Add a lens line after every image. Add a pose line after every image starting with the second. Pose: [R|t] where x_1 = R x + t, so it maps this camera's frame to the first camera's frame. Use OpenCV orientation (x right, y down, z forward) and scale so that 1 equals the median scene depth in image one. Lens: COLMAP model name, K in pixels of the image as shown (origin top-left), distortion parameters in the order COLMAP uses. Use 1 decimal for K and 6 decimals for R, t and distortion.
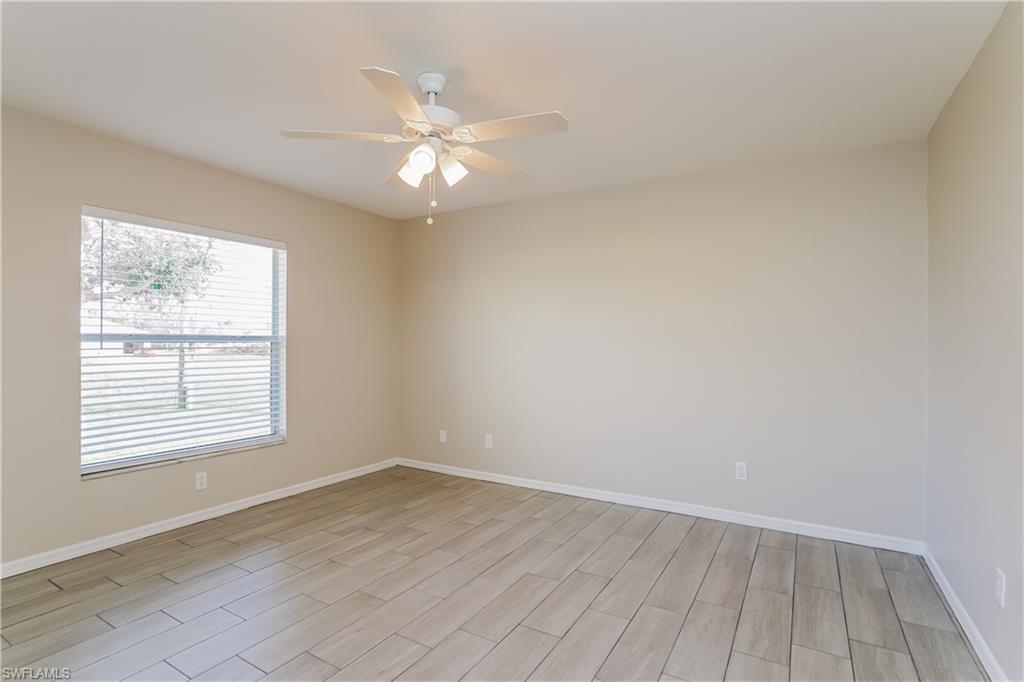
lens RADIAL K [[495.2, 0, 518.1], [0, 495.2, 343.6], [0, 0, 1]] dist [-0.020794, 0.003075]
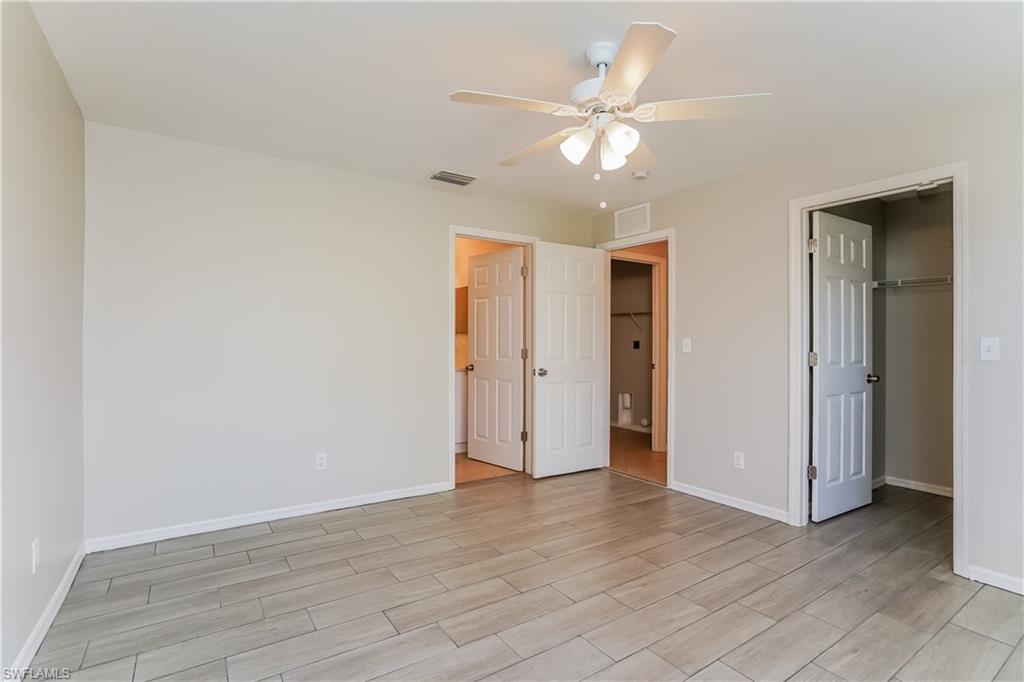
lens RADIAL K [[495.2, 0, 508.5], [0, 495.2, 341.8], [0, 0, 1]] dist [-0.020794, 0.003075]
pose [[-0.894465, -0.009107, 0.447045, -0.382859], [-0.011267, 0.999934, -0.002173, 0.012870], [-0.446996, -0.006981, -0.894509, 1.676989]]
